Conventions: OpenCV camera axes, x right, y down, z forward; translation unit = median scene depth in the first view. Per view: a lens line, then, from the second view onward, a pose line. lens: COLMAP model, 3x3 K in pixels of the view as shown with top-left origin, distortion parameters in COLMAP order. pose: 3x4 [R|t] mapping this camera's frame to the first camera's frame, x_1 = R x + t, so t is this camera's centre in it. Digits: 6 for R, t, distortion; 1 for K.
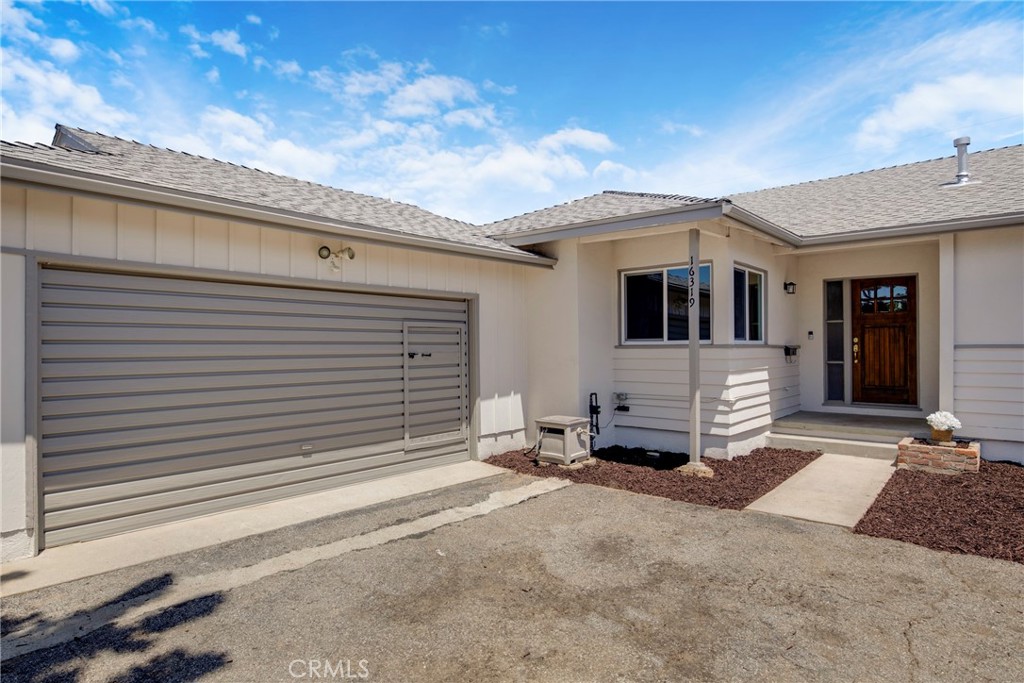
lens RADIAL K [[566.6, 0, 511.5], [0, 566.6, 343.2], [0, 0, 1]] dist [-0.012436, -0.000429]
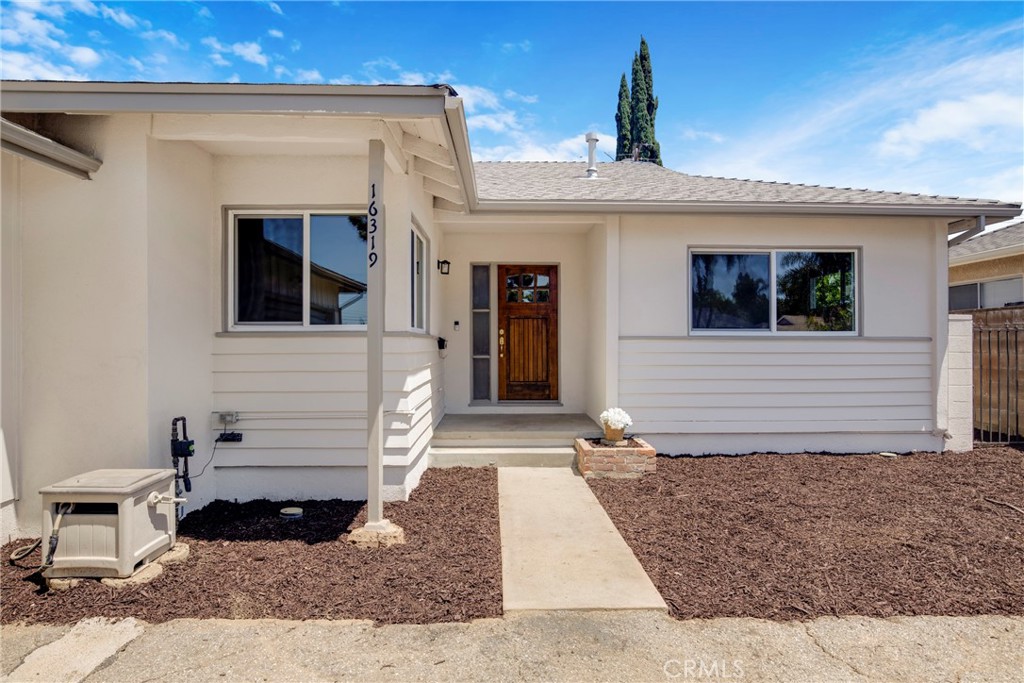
lens RADIAL K [[566.6, 0, 512.8], [0, 566.6, 341.1], [0, 0, 1]] dist [-0.012436, -0.000429]
pose [[0.745129, 0.006721, 0.666886, 0.021903], [-0.006735, 0.999974, -0.002553, 0.013988], [-0.666886, -0.002589, 0.745155, 0.382678]]
